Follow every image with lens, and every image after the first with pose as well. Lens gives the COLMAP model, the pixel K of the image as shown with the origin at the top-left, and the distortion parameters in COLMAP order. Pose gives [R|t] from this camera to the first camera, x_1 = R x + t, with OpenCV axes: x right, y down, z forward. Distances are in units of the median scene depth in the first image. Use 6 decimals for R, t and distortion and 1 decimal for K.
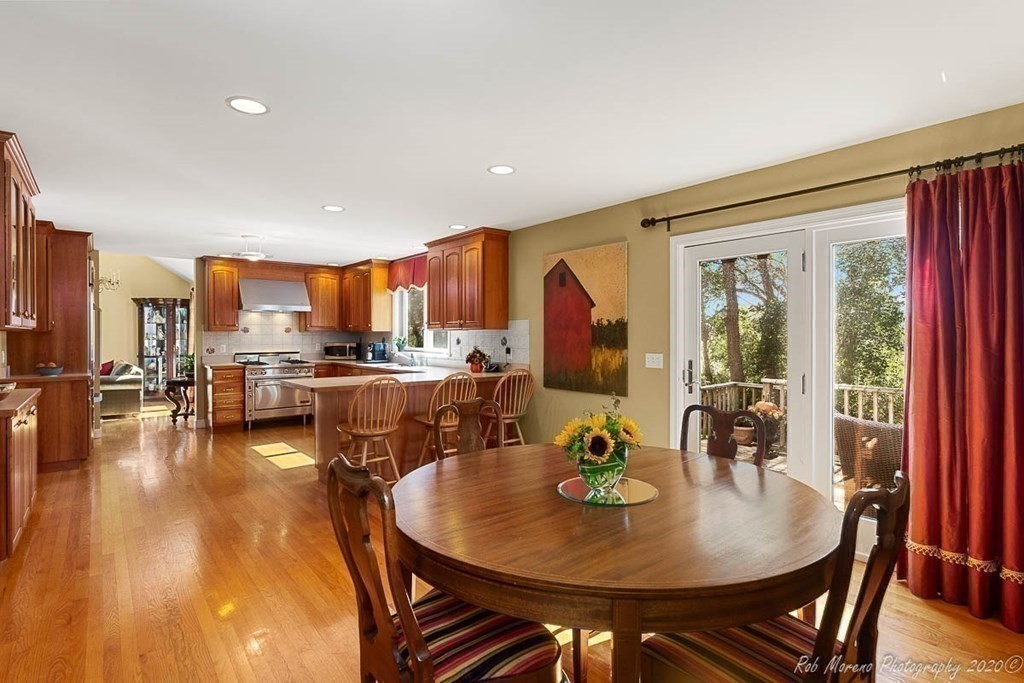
lens RADIAL K [[526.1, 0, 519.5], [0, 526.1, 339.5], [0, 0, 1]] dist [0.002506, -0.000704]
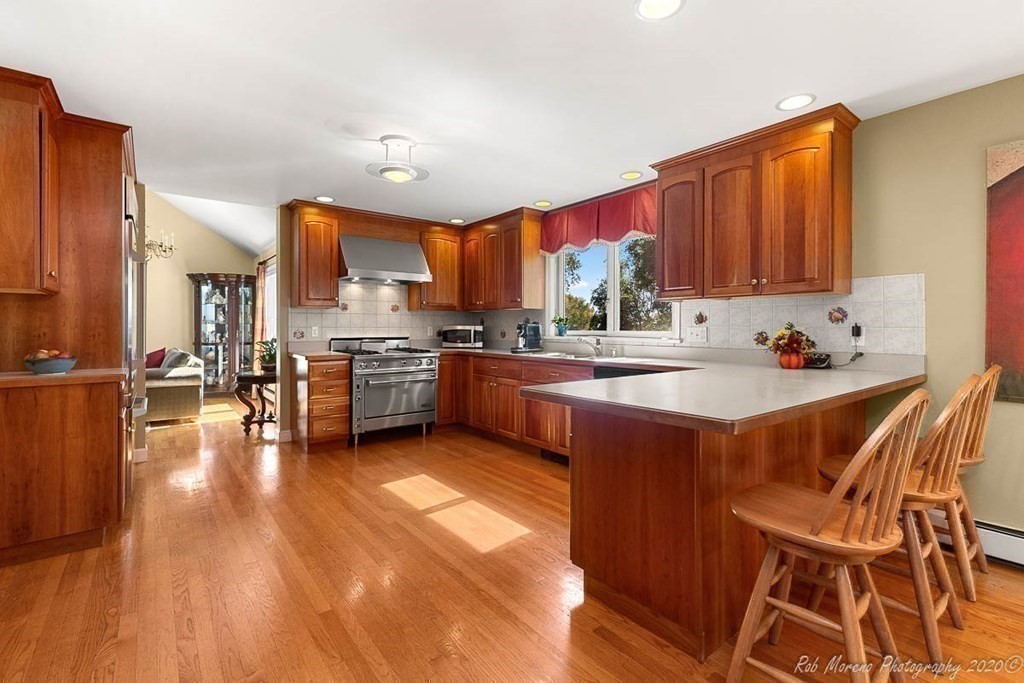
lens RADIAL K [[462.6, 0, 518.3], [0, 462.6, 330.5], [0, 0, 1]] dist [0.001906, -0.000189]
pose [[0.999989, 0.002149, -0.004202, -0.282823], [-0.002164, 0.999991, -0.003535, 0.017216], [0.004195, 0.003544, 0.999985, 0.365157]]
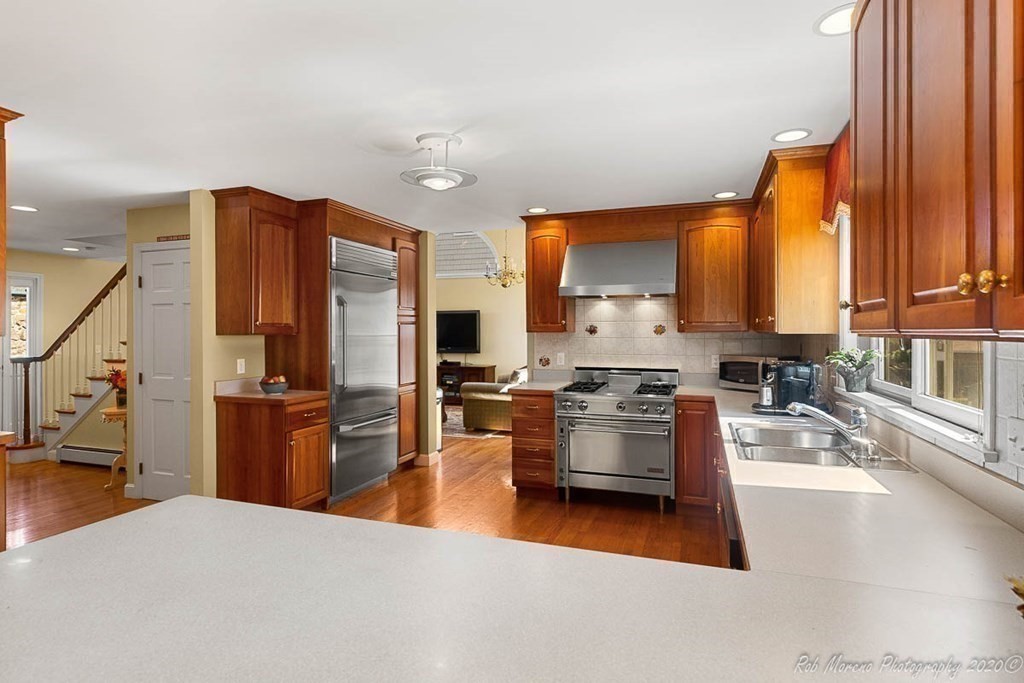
lens RADIAL K [[526.1, 0, 518.1], [0, 526.1, 328.4], [0, 0, 1]] dist [0.002506, -0.000704]
pose [[0.532875, -0.002656, -0.846190, -0.047122], [-0.007386, 0.999942, -0.007790, -0.014806], [0.846162, 0.010401, 0.532825, 0.621840]]
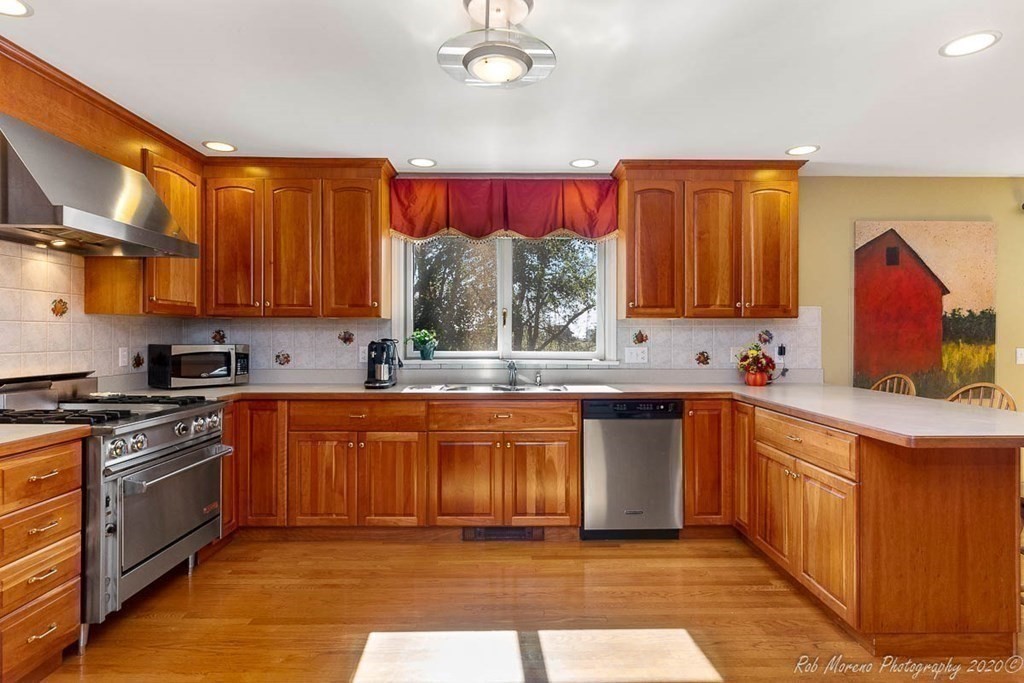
lens RADIAL K [[557.2, 0, 517.7], [0, 557.2, 340.9], [0, 0, 1]] dist [0.002826, 0.000866]
pose [[0.614839, -0.006191, 0.788628, -0.589009], [0.004281, 0.999981, 0.004512, 0.003041], [-0.788641, 0.000602, 0.614854, 0.606829]]
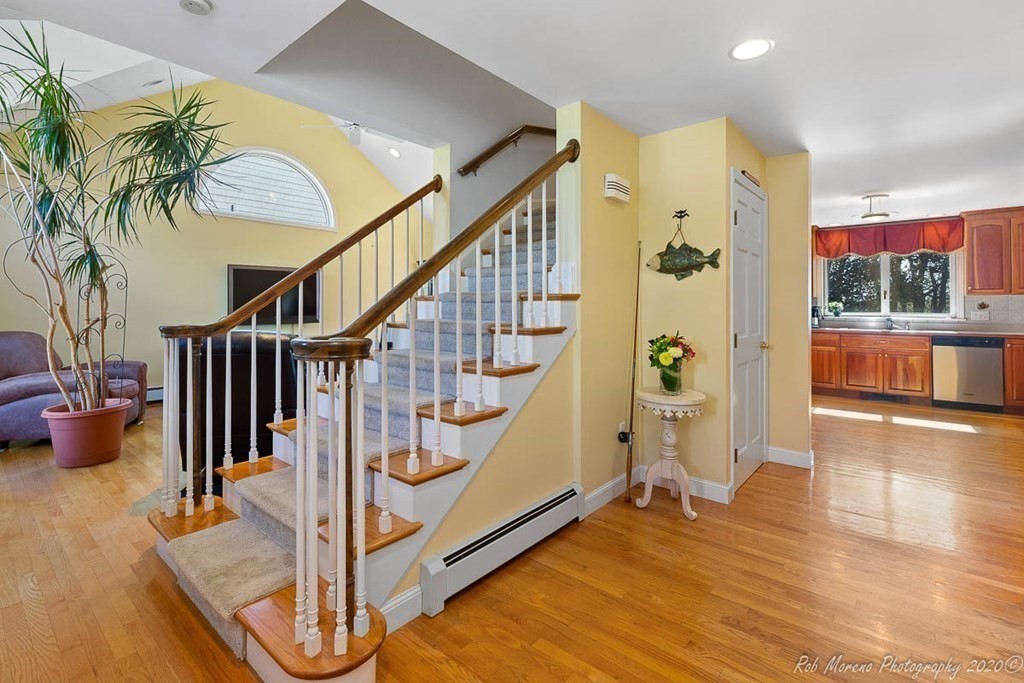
lens RADIAL K [[462.6, 0, 520.4], [0, 462.6, 302.9], [0, 0, 1]] dist [0.001906, -0.000189]
pose [[0.980994, 0.004476, 0.193985, -1.012185], [-0.001416, 0.999872, -0.015909, 0.011559], [-0.194031, 0.015332, 0.980876, 0.227832]]
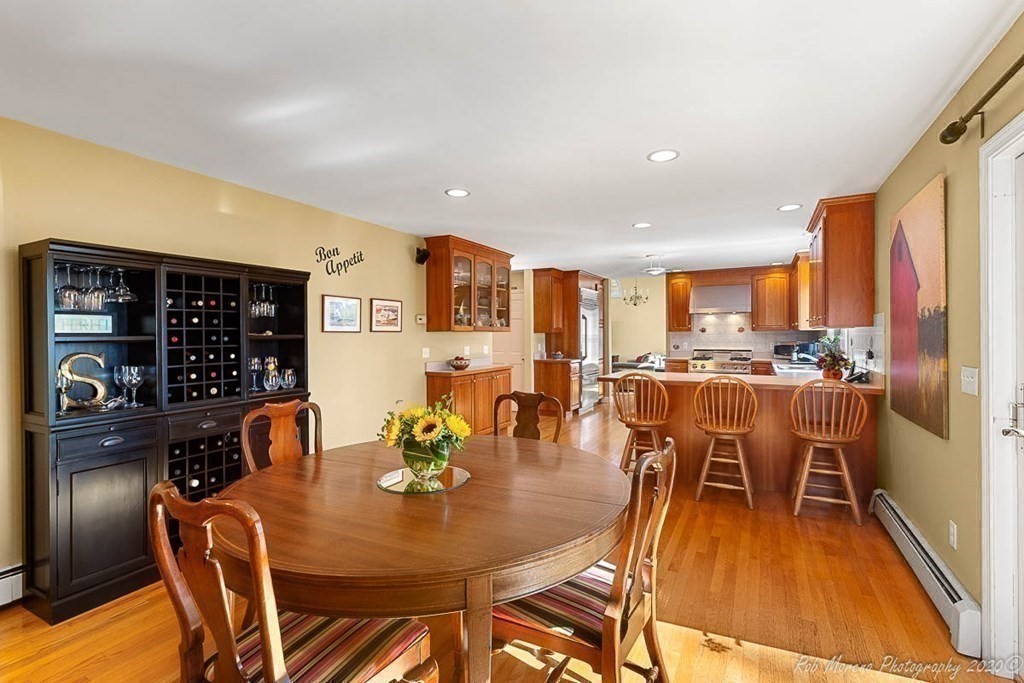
lens RADIAL K [[462.6, 0, 515.5], [0, 462.6, 335.9], [0, 0, 1]] dist [0.001906, -0.000189]
pose [[0.396044, -0.000211, -0.918232, 0.278069], [-0.004030, 0.999990, -0.001968, -0.001411], [0.918223, 0.004480, 0.396039, 0.208484]]
